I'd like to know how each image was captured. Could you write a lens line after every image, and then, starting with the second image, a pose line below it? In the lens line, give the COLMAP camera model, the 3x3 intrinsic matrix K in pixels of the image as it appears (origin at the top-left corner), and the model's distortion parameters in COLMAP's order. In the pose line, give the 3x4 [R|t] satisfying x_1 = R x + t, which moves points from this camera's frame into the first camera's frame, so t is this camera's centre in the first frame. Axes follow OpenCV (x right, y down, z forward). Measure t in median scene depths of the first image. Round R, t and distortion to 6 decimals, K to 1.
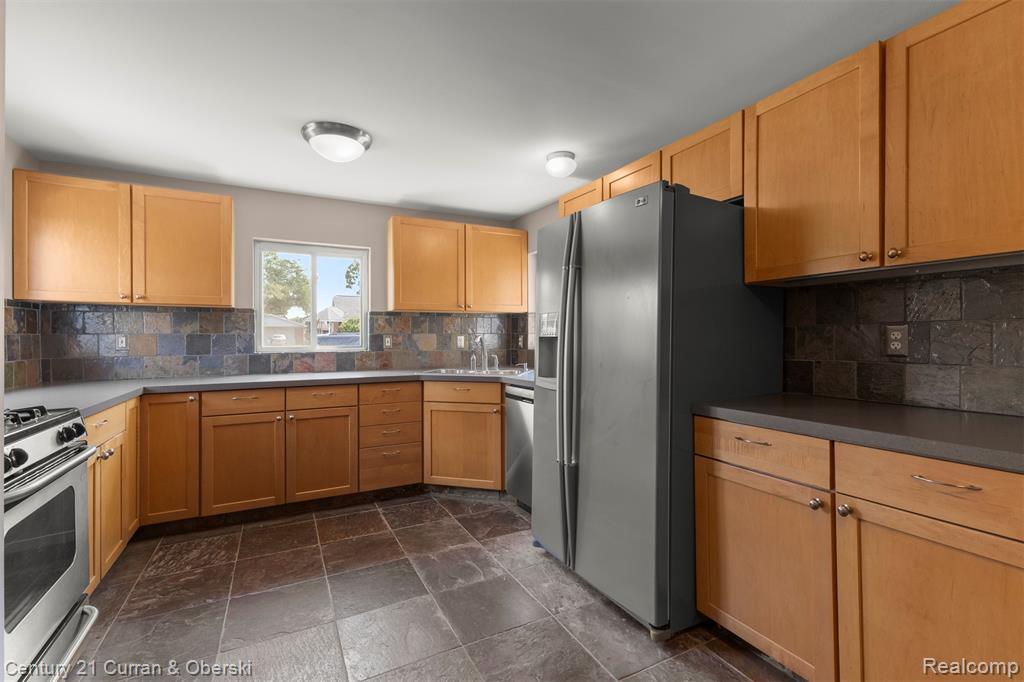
lens RADIAL K [[444.1, 0, 513.3], [0, 444.1, 336.7], [0, 0, 1]] dist [0.020674, -0.005147]
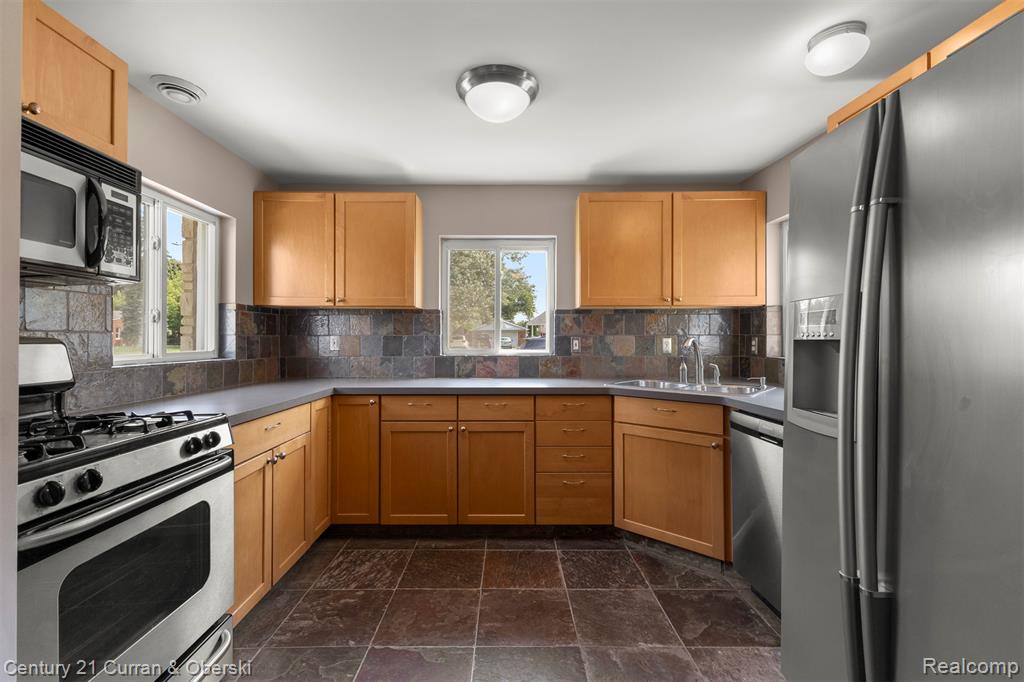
lens RADIAL K [[444.1, 0, 513.3], [0, 444.1, 336.7], [0, 0, 1]] dist [0.020674, -0.005147]
pose [[0.890658, 0.000490, -0.454673, -0.003625], [-0.002979, 0.999984, -0.004758, 0.000396], [0.454664, 0.005593, 0.890646, 0.252199]]
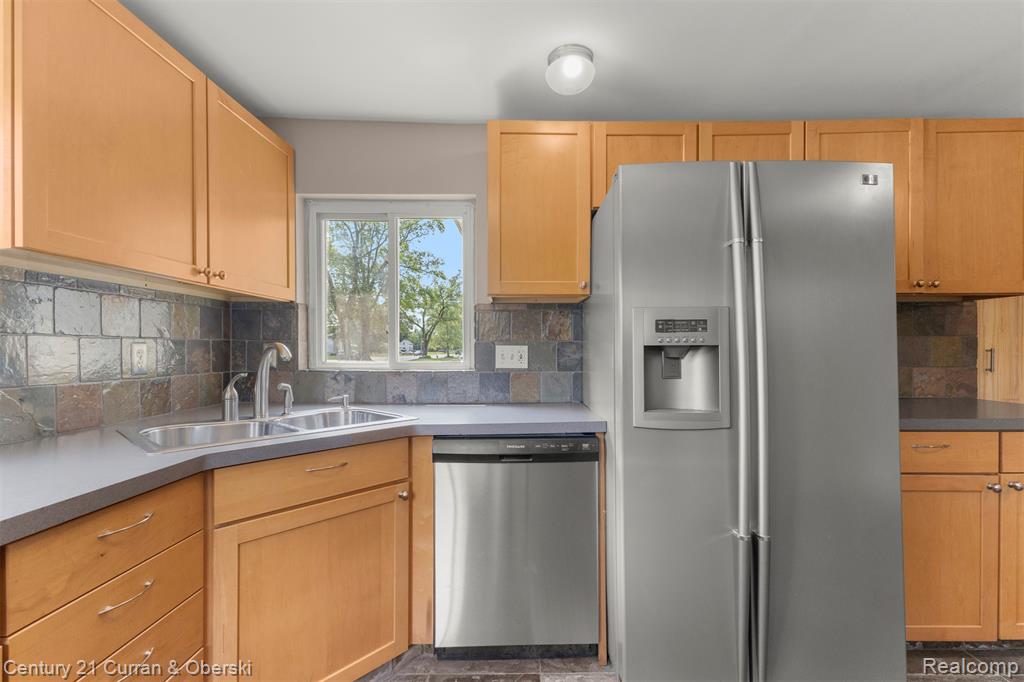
lens RADIAL K [[459.8, 0, 514.9], [0, 459.8, 346.0], [0, 0, 1]] dist [0.017560, -0.000132]
pose [[0.484503, 0.005085, 0.874775, -0.474708], [-0.000519, 0.999985, -0.005525, 0.003436], [-0.874790, 0.002223, 0.484498, 0.704298]]
